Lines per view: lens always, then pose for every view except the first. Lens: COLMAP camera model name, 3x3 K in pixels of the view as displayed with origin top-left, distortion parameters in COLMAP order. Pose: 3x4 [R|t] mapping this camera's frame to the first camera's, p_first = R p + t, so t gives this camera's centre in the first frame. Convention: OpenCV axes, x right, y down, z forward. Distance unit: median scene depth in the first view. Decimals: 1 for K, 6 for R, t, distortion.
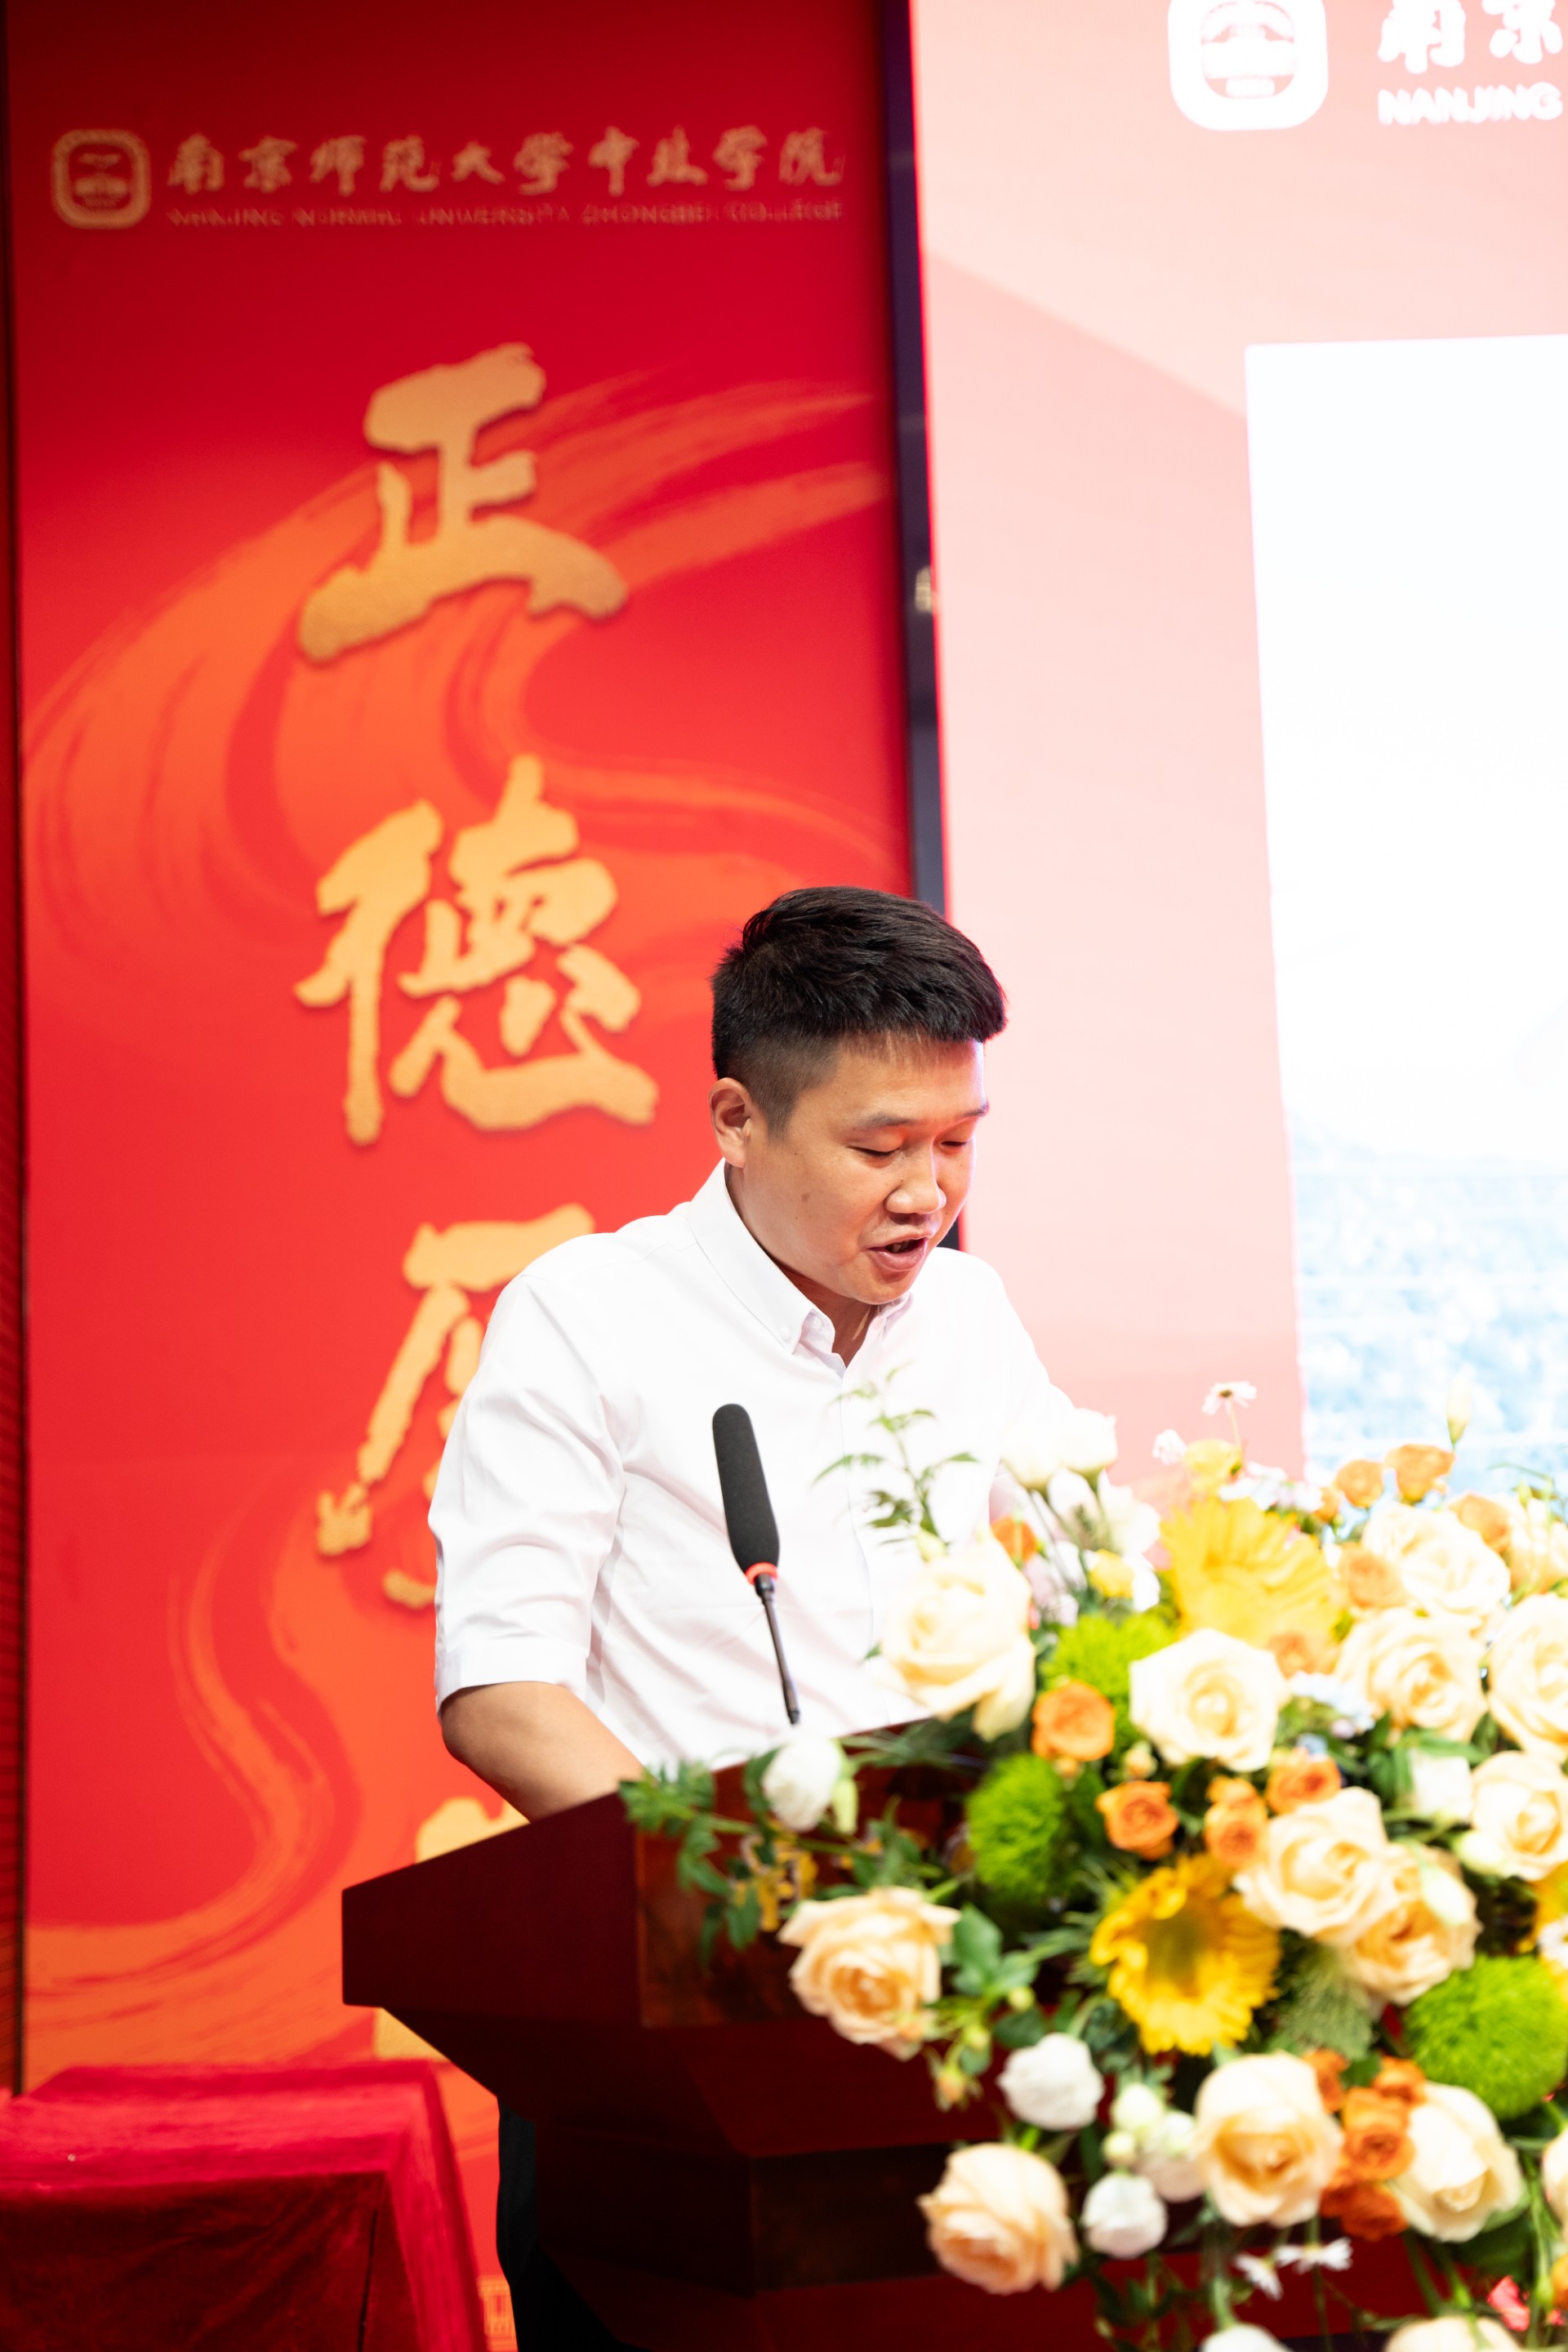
lens RADIAL K [[3652.2, 0, 804.6], [0, 3652.2, 1196.2], [0, 0, 1]] dist [0.183934, 0.000000]
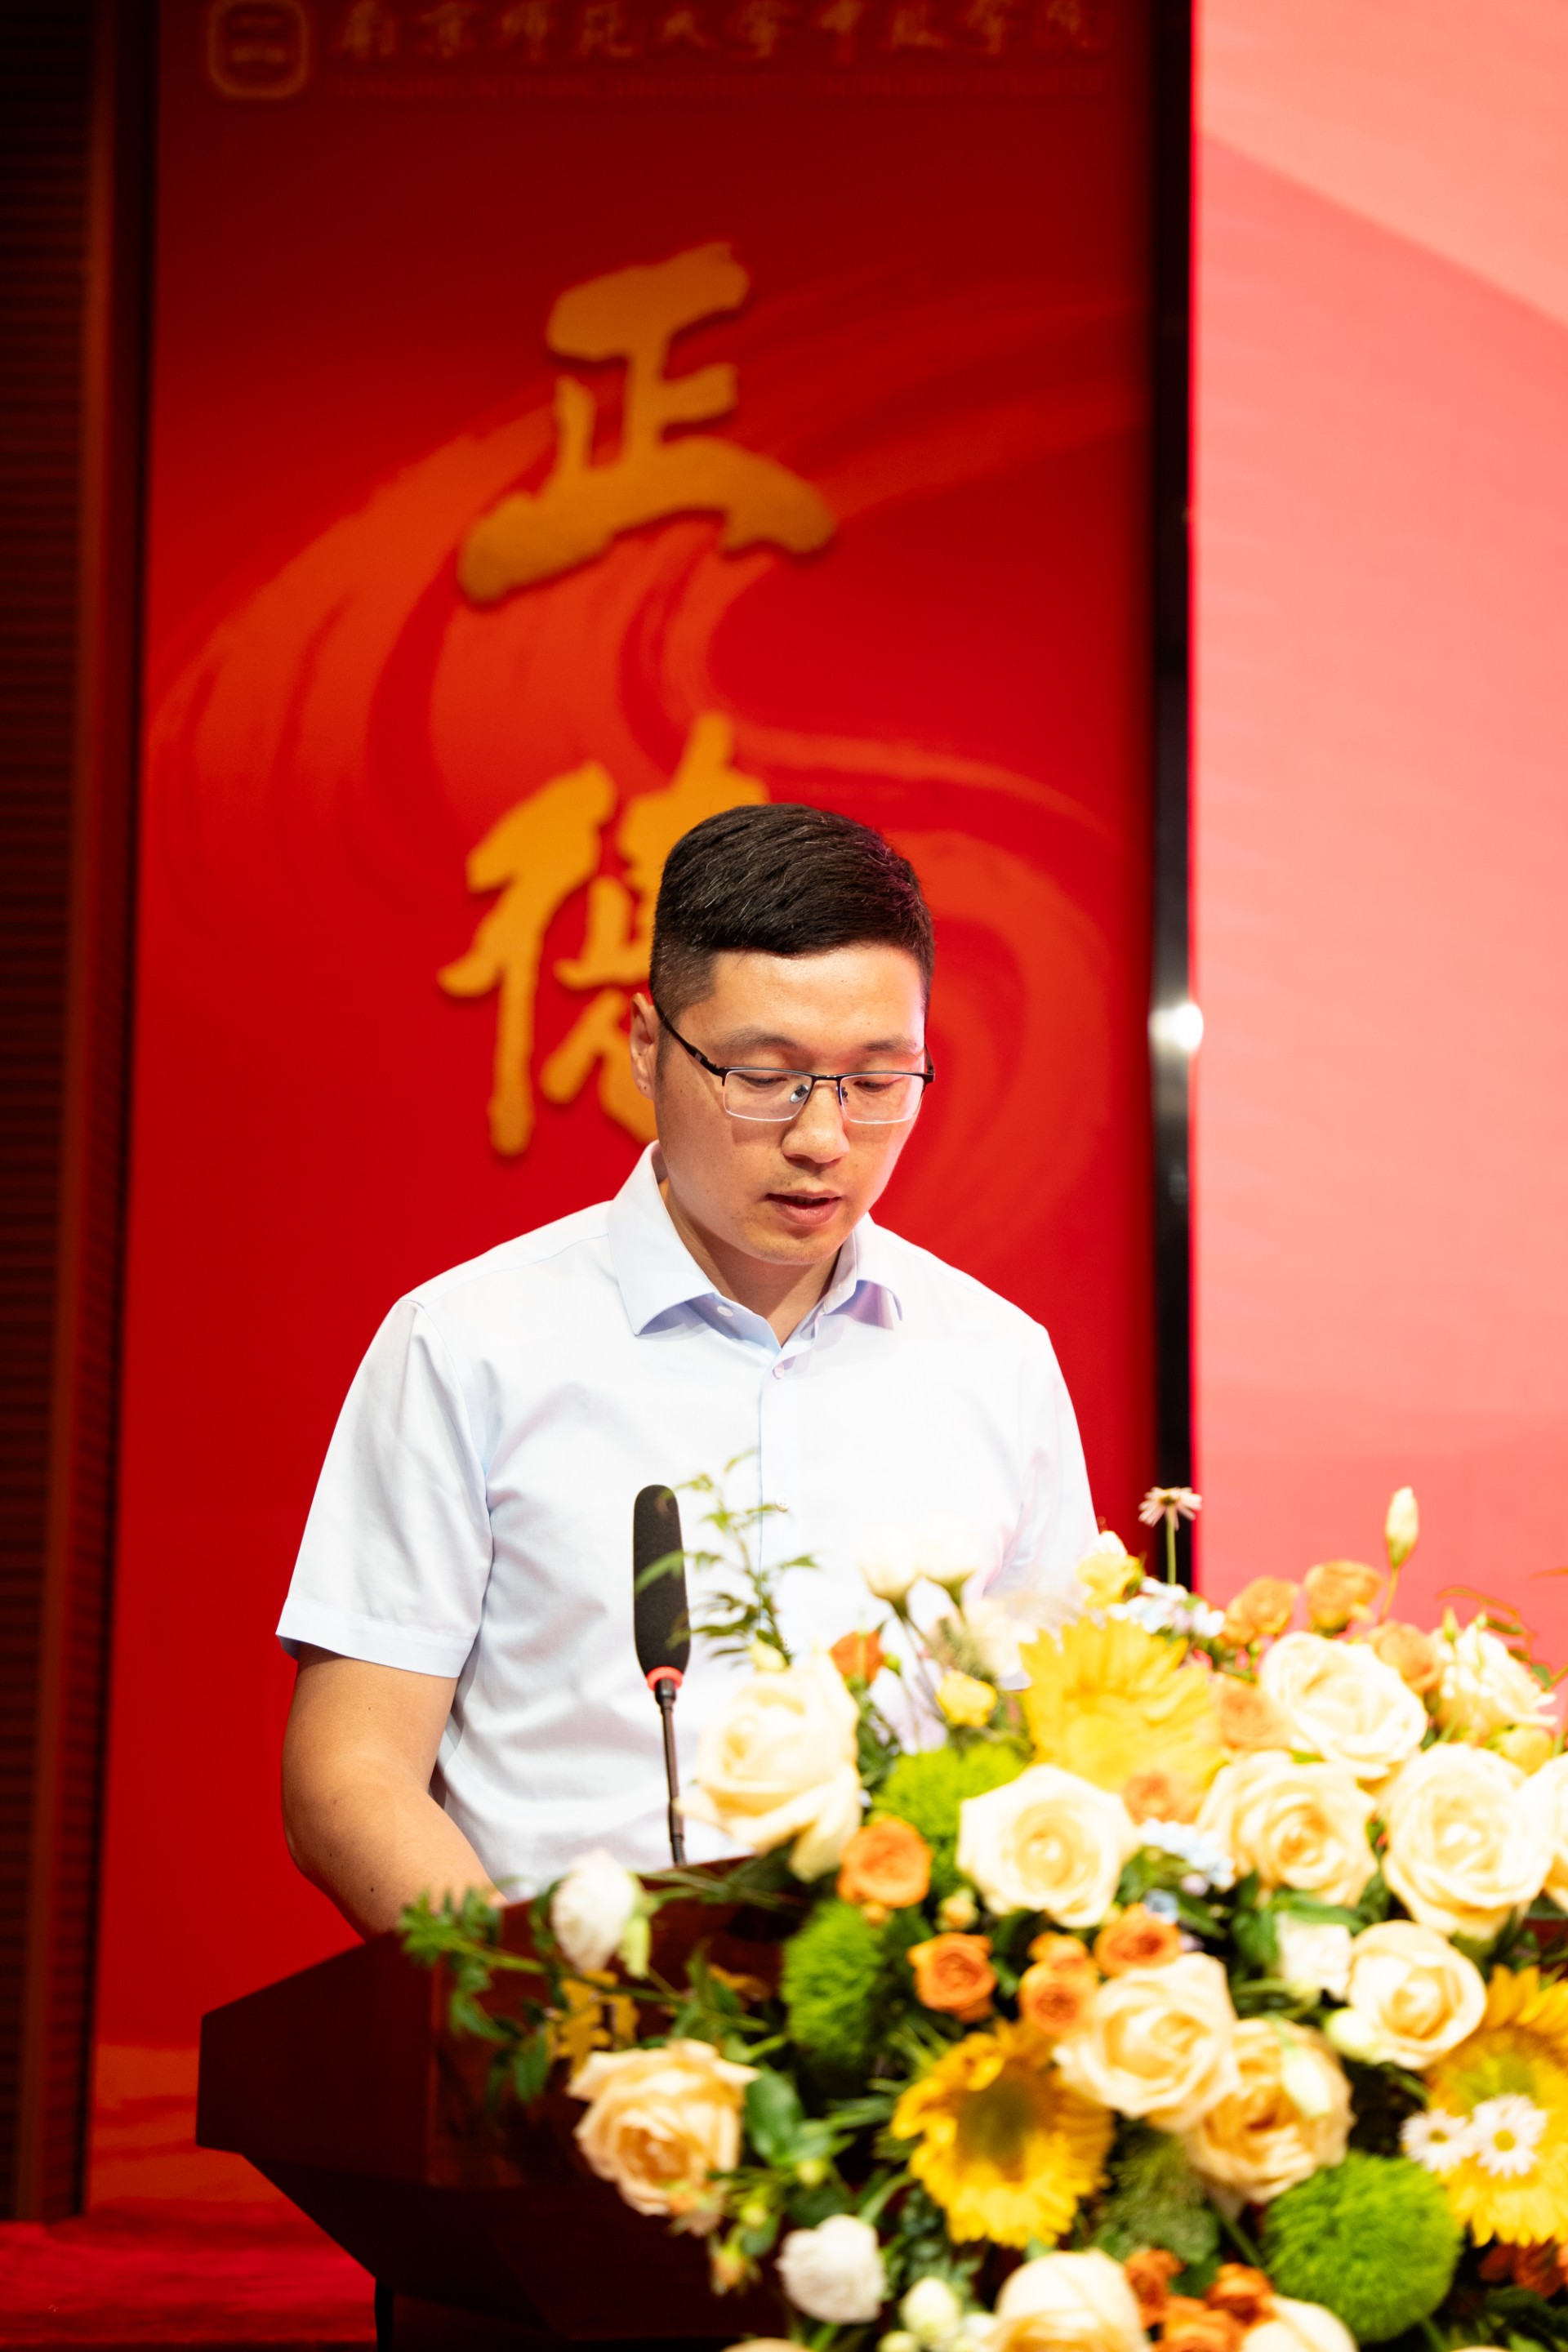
lens RADIAL K [[4326.7, 0, 793.7], [0, 4326.7, 1159.5], [0, 0, 1]] dist [0.306003, 0.000000]
pose [[0.994736, 0.031119, -0.097630, 0.048596], [-0.032196, 0.999437, -0.009480, -0.005818], [0.097280, 0.012574, 0.995178, -0.021460]]
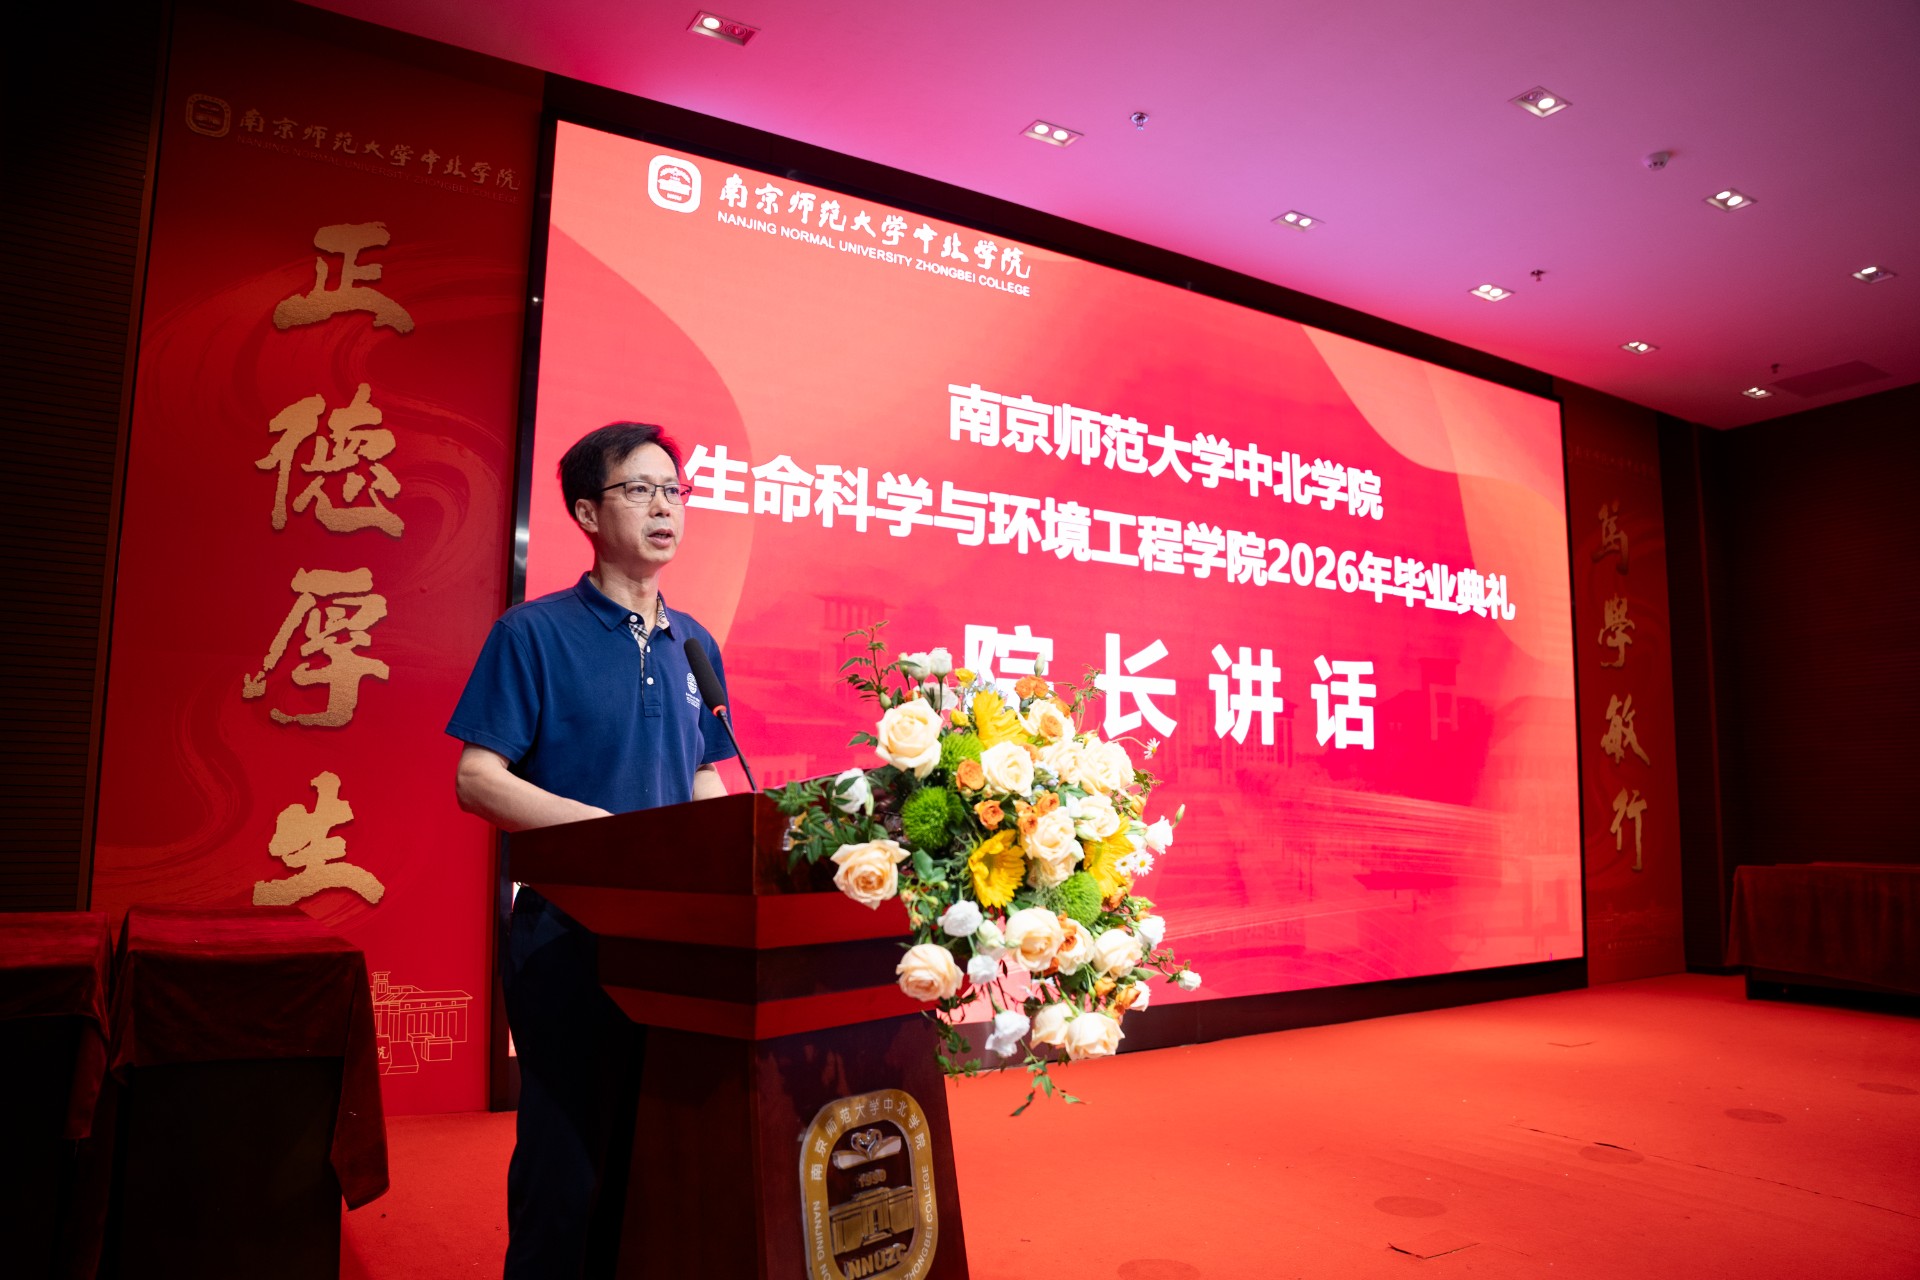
lens RADIAL K [[1270.8, 0, 929.0], [0, 1270.8, 657.5], [0, 0, 1]] dist [-0.139114, 0.086855]
pose [[0.879725, 0.101997, 0.464414, -0.112325], [-0.113004, 0.993586, -0.004155, 0.023846], [-0.461859, -0.048825, 0.885608, 0.089863]]
